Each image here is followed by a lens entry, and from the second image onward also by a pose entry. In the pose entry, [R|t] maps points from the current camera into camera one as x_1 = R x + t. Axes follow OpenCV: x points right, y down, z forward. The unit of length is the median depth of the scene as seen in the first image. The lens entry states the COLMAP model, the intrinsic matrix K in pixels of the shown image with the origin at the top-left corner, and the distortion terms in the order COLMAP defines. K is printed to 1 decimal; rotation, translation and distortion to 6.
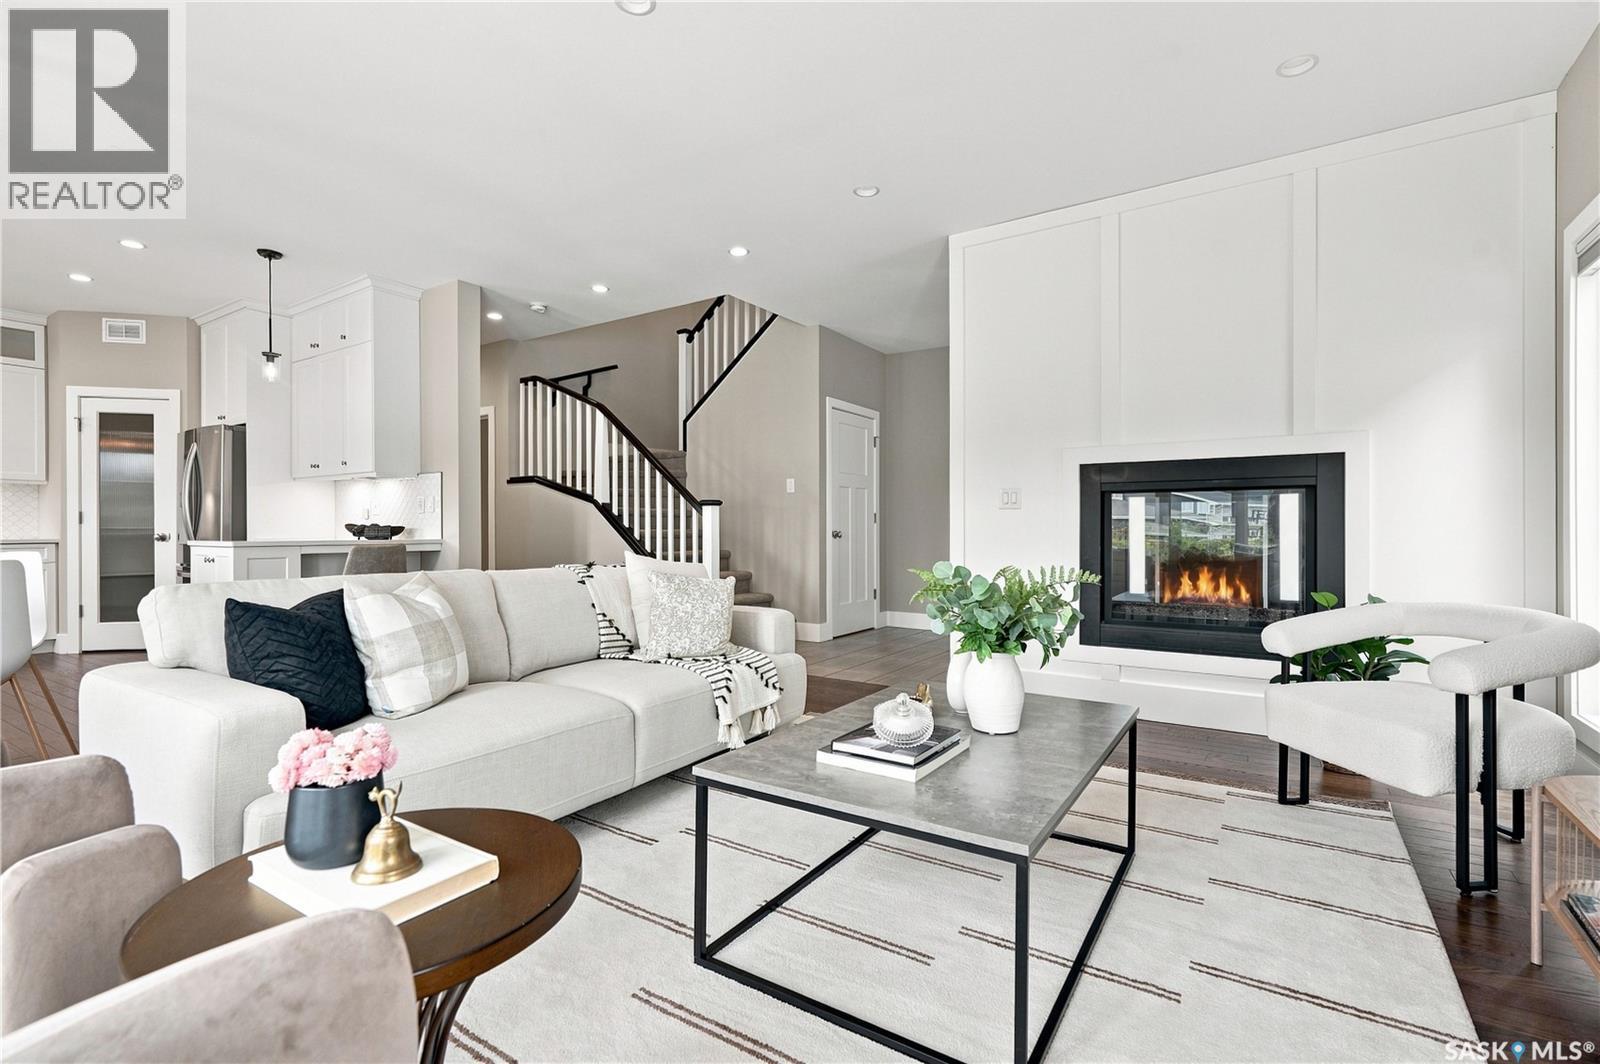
lens RADIAL K [[733.1, 0, 800.0], [0, 733.1, 532.0], [0, 0, 1]] dist [0.002431, 0.000620]
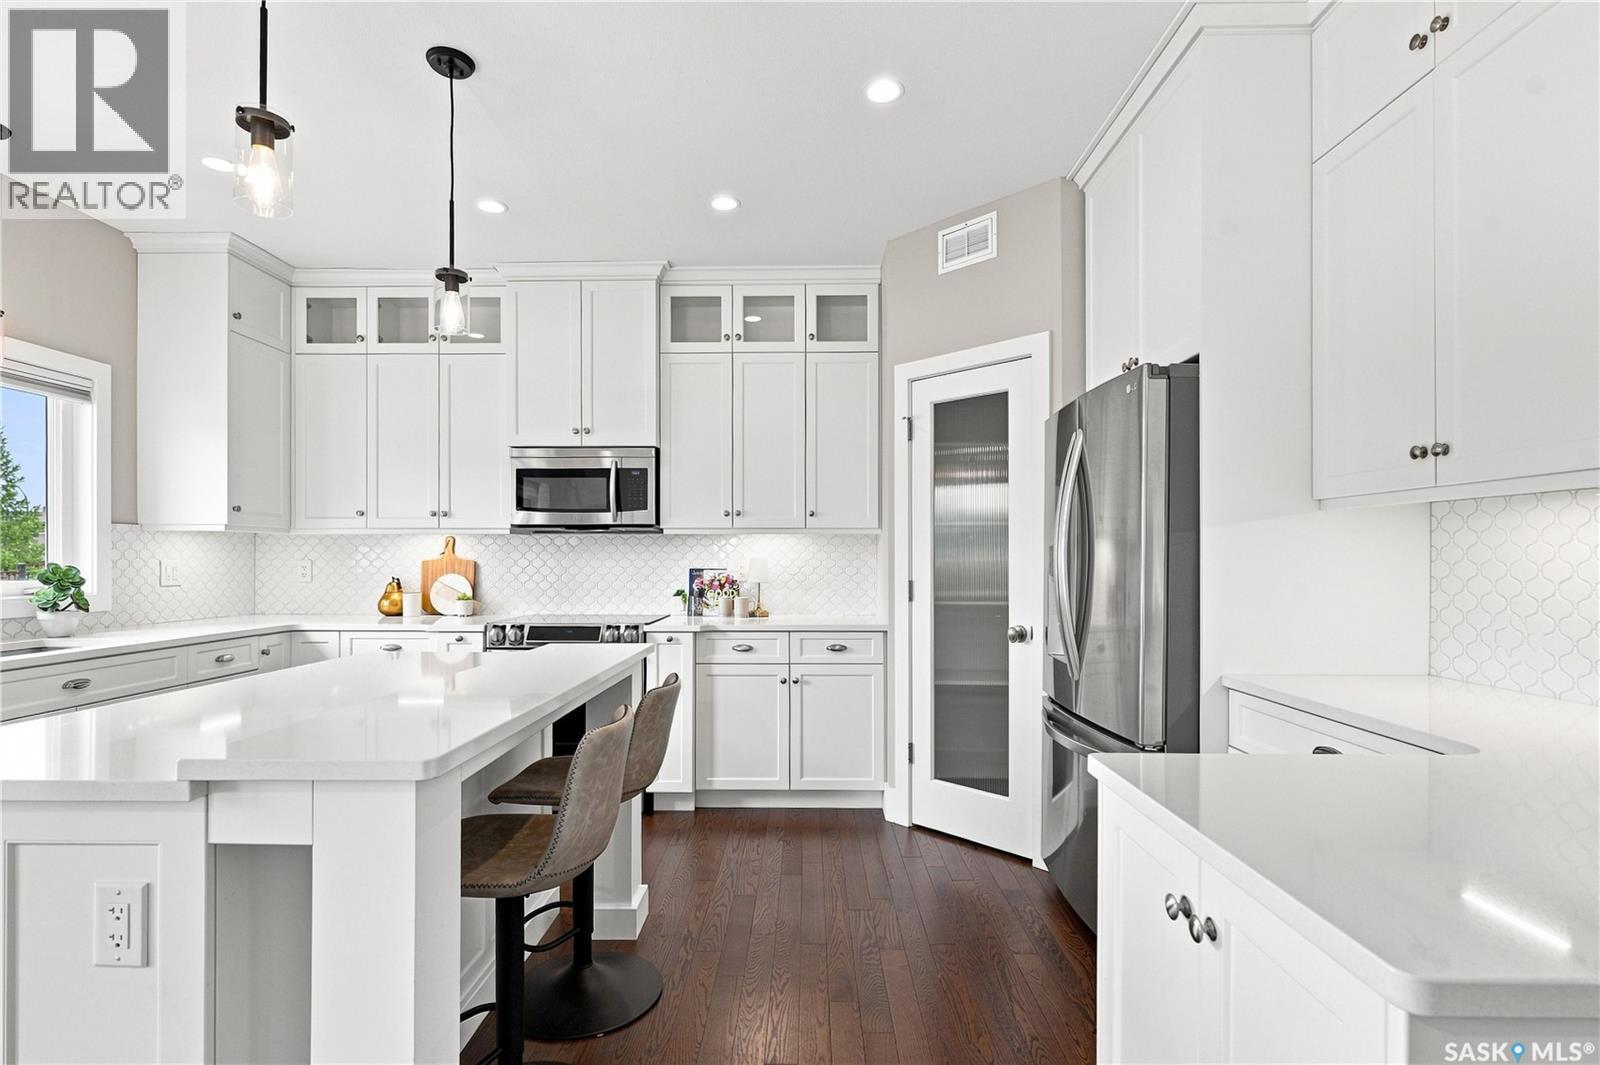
lens RADIAL K [[776.1, 0, 802.7], [0, 776.1, 555.1], [0, 0, 1]] dist [-0.001287, 0.000248]
pose [[0.543878, -0.001825, -0.839162, -0.510345], [-0.002606, 0.999989, -0.003864, -0.044256], [0.839160, 0.004289, 0.543868, 0.593805]]
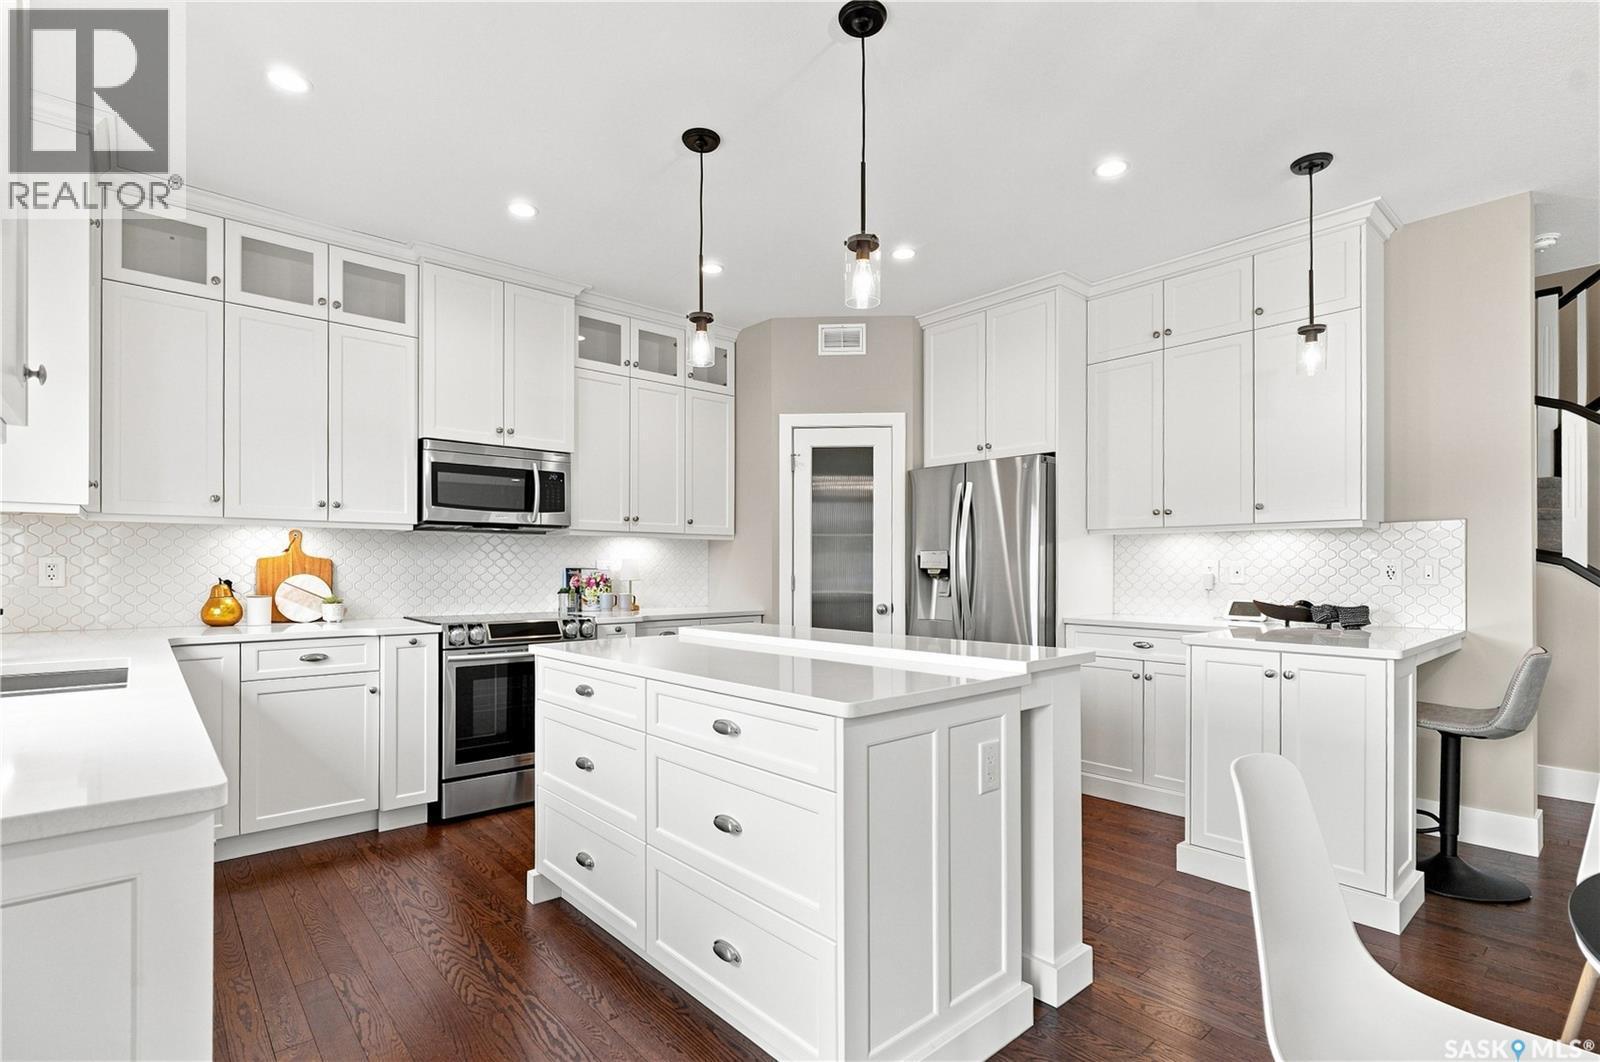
lens RADIAL K [[748.0, 0, 792.9], [0, 748.0, 566.5], [0, 0, 1]] dist [-0.000810, 0.000313]
pose [[0.964190, 0.002727, -0.265199, -0.762504], [-0.003495, 0.999991, -0.002424, -0.034571], [0.265190, 0.003264, 0.964191, 0.234235]]
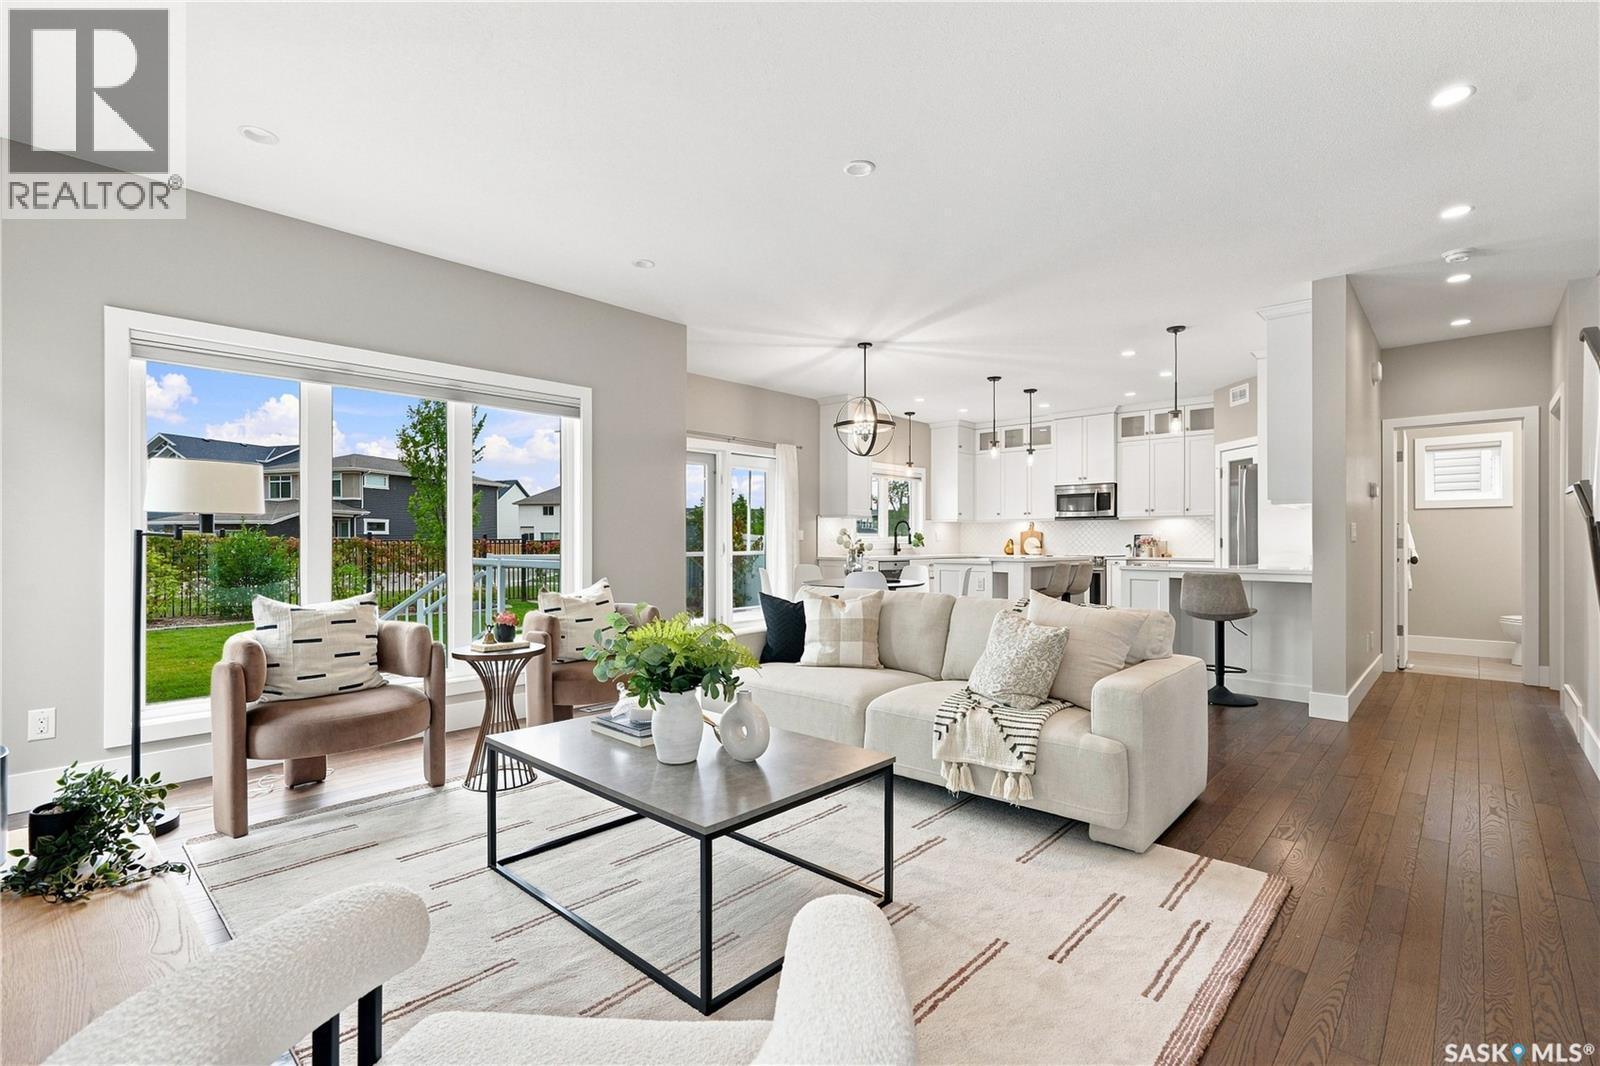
lens RADIAL K [[733.1, 0, 800.0], [0, 733.1, 533.0], [0, 0, 1]] dist [0.002431, 0.000620]
pose [[-0.161647, -0.008836, -0.986809, 0.448708], [-0.004211, 0.999957, -0.008264, -0.022560], [0.986840, 0.002819, -0.161678, 0.459534]]
